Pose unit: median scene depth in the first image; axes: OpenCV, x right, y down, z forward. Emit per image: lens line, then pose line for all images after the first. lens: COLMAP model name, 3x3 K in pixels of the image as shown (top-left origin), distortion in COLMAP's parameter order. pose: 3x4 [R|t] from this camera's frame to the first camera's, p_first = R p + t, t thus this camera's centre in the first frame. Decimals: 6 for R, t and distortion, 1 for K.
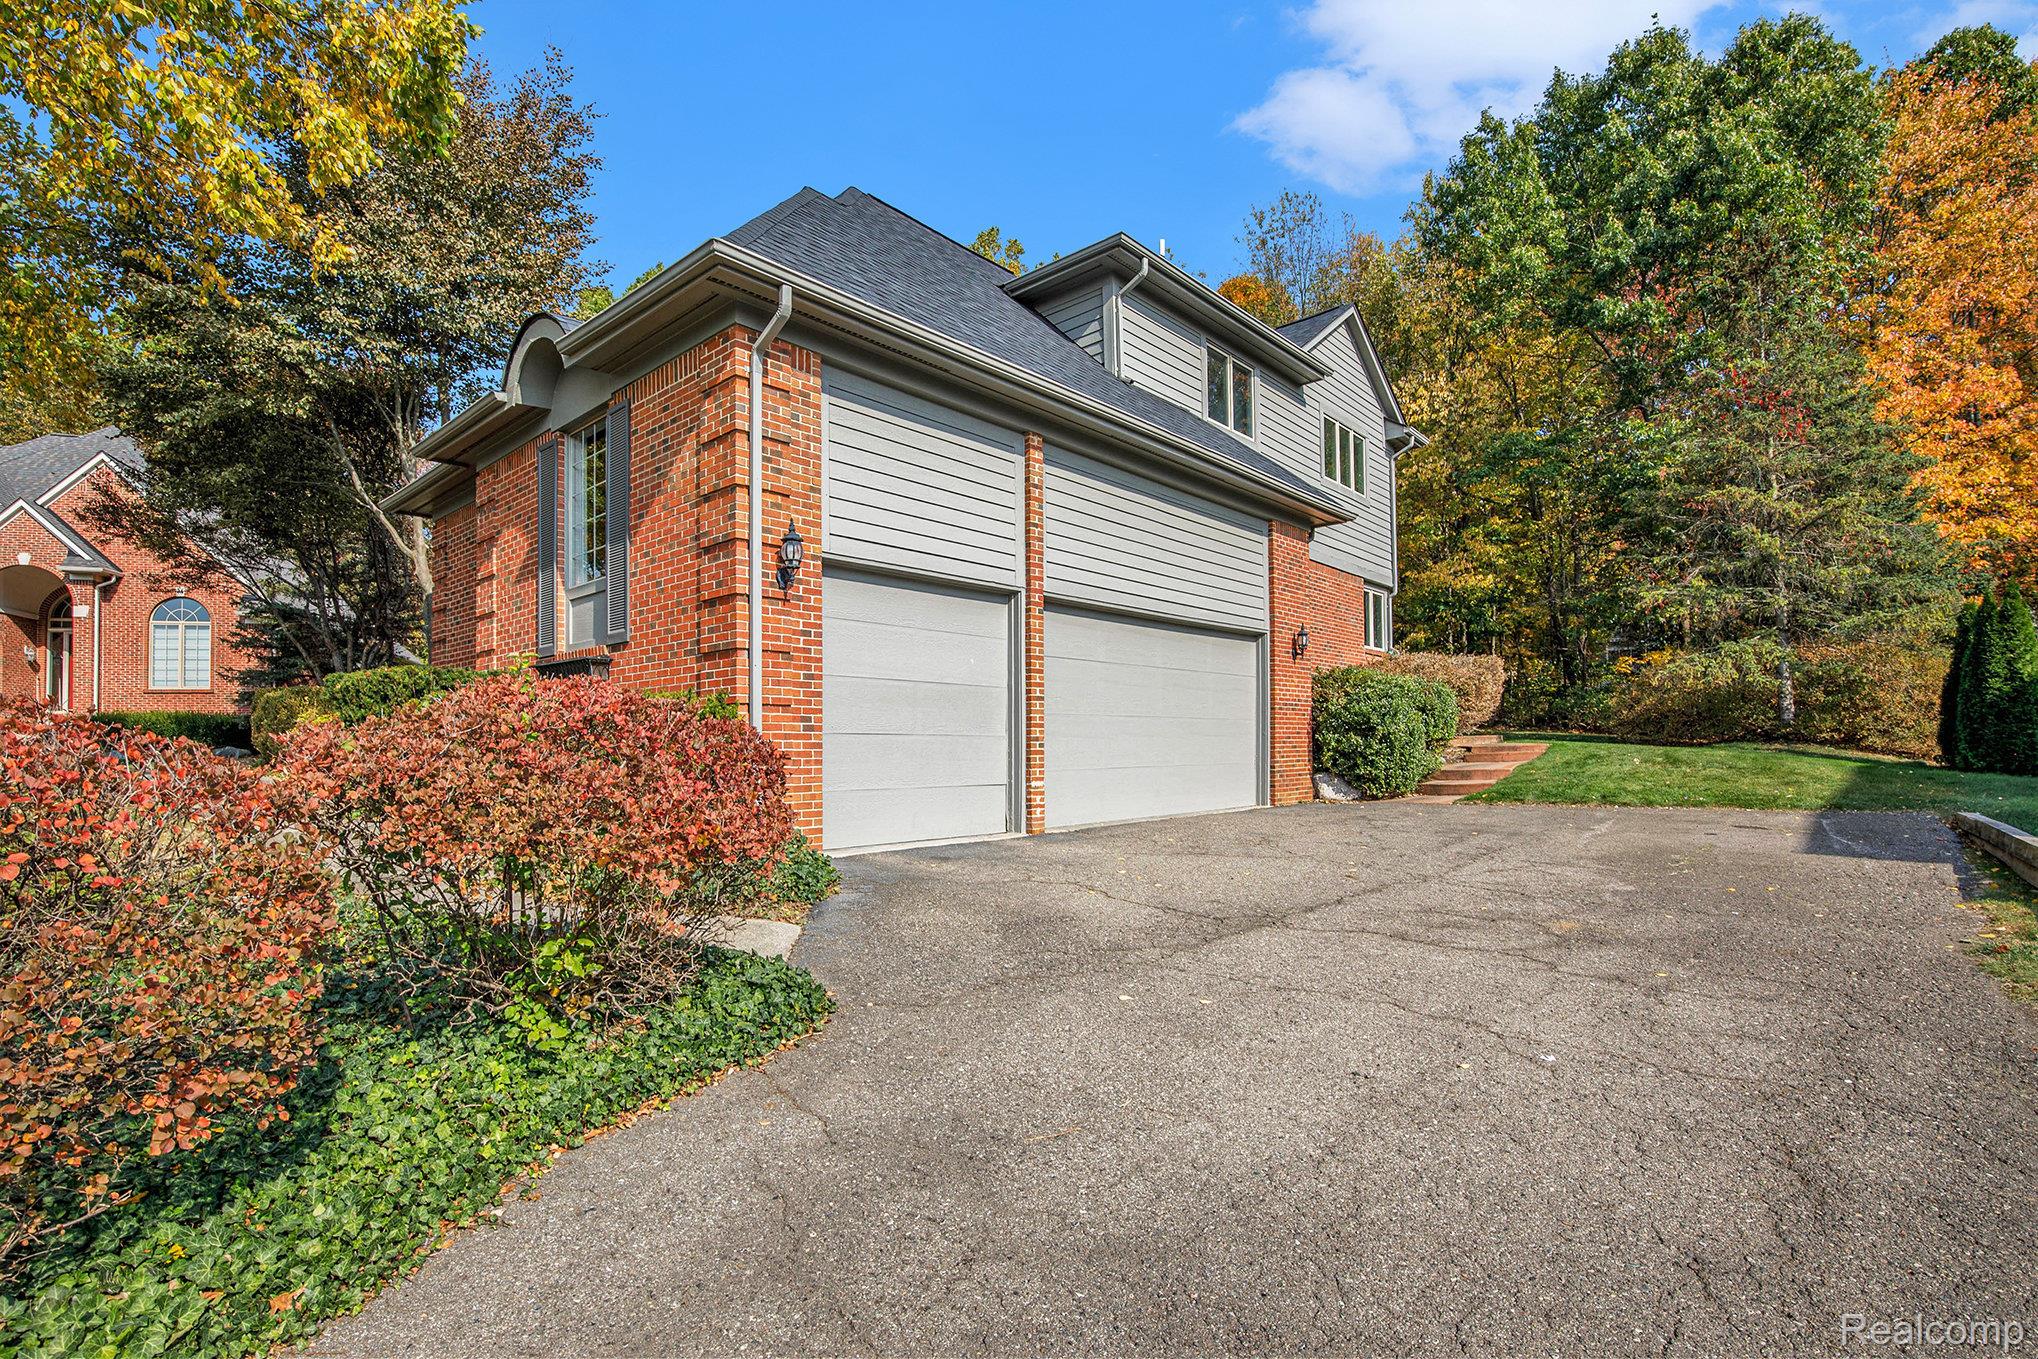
lens RADIAL K [[949.0, 0, 1010.1], [0, 949.0, 678.9], [0, 0, 1]] dist [-0.002376, -0.000512]
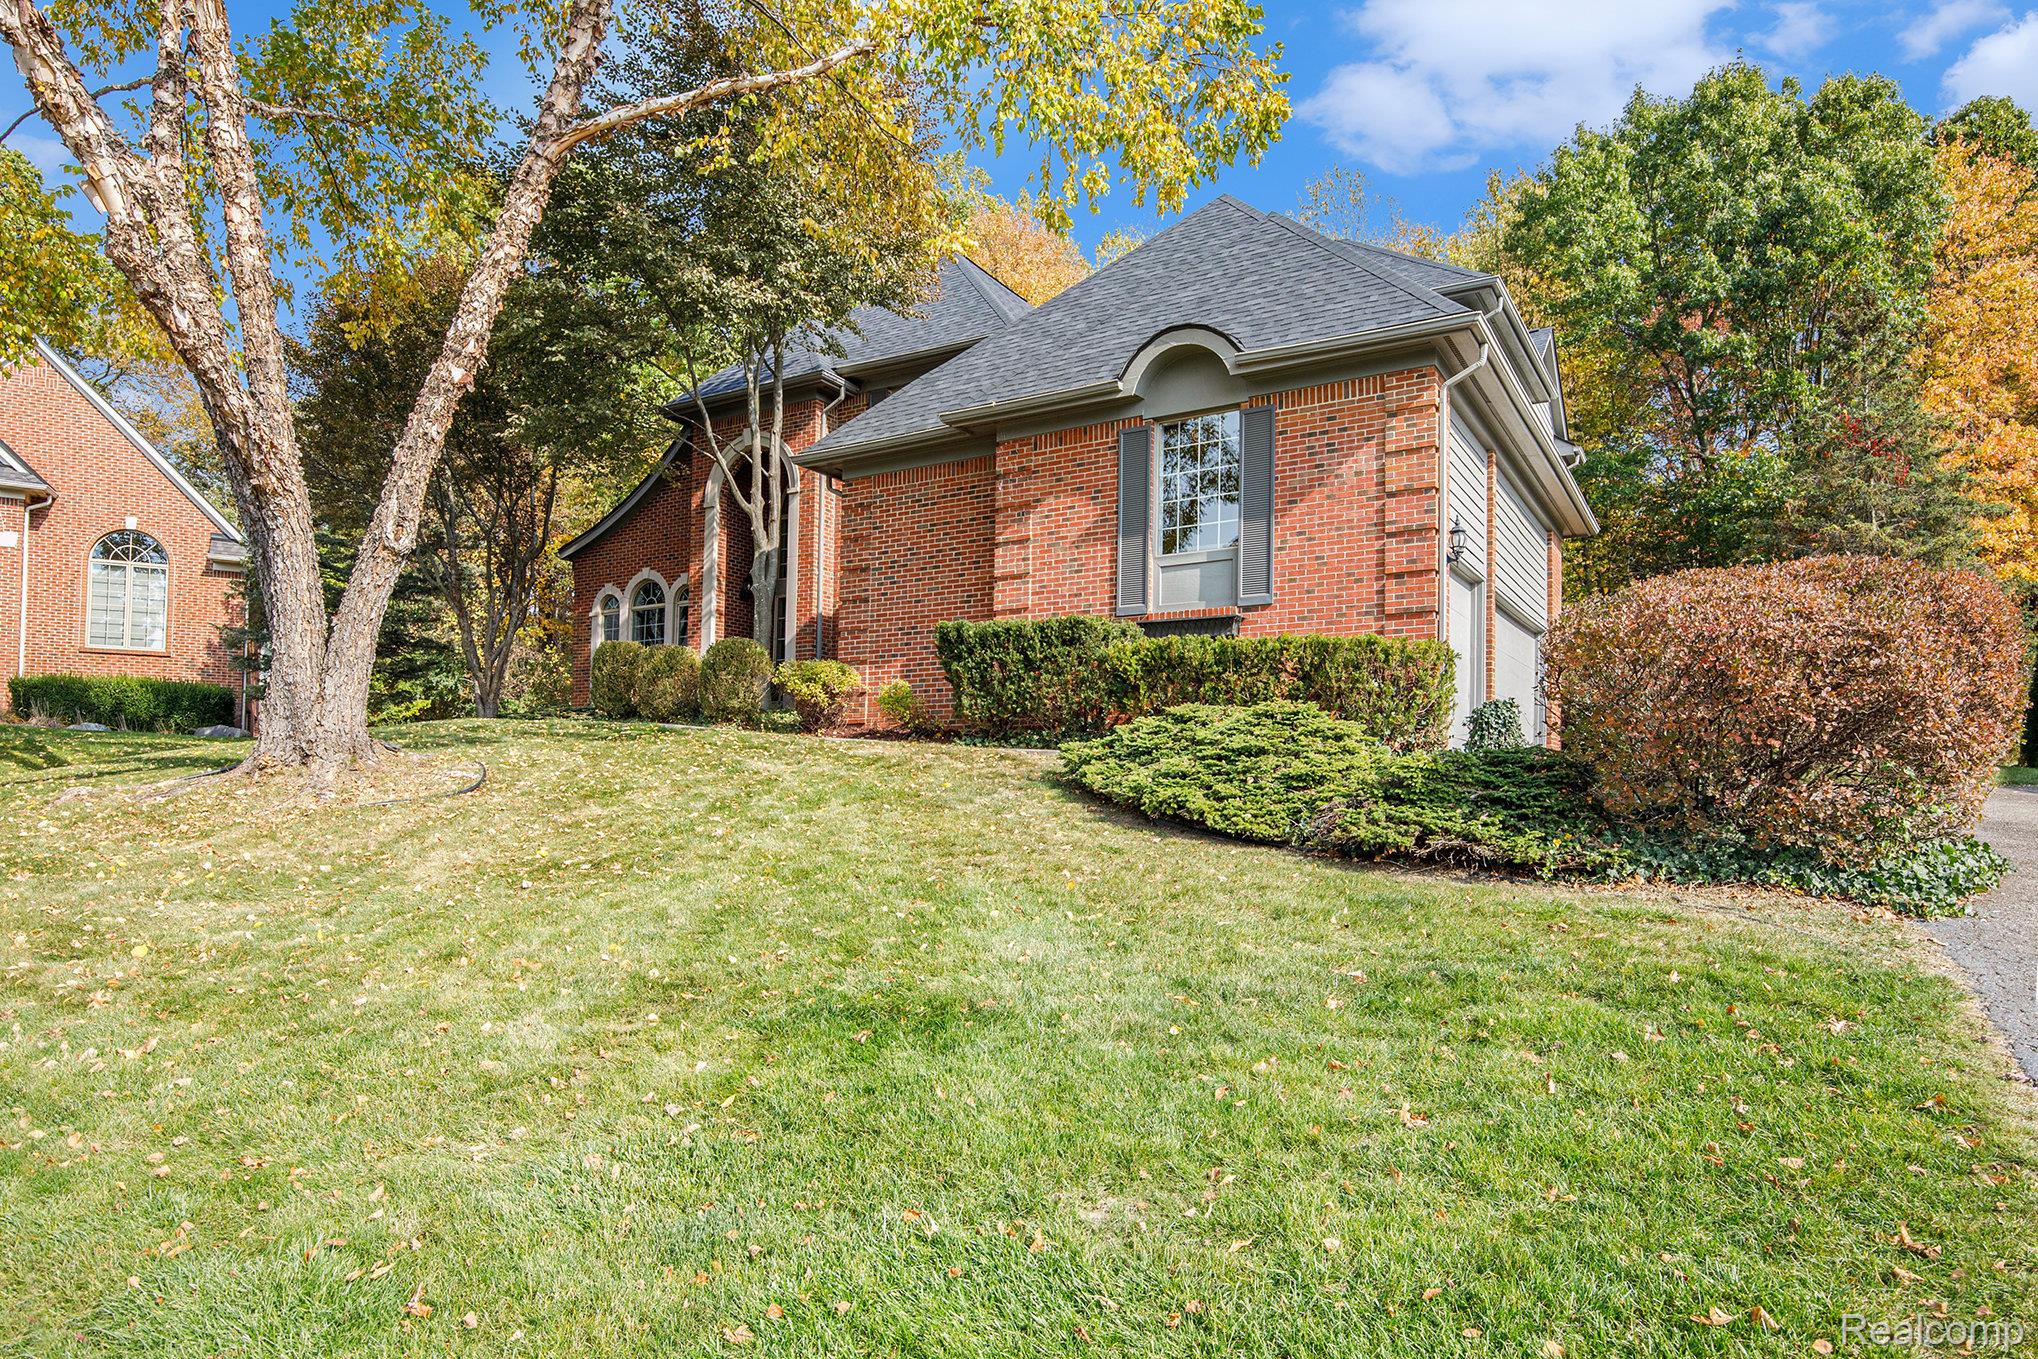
lens RADIAL K [[1279.9, 0, 1025.8], [0, 1279.9, 679.1], [0, 0, 1]] dist [0.037107, -0.000127]
pose [[0.972593, 0.037003, 0.229553, -0.400949], [-0.031082, 0.999086, -0.029359, 0.042810], [-0.230429, 0.021419, 0.972853, -0.194836]]
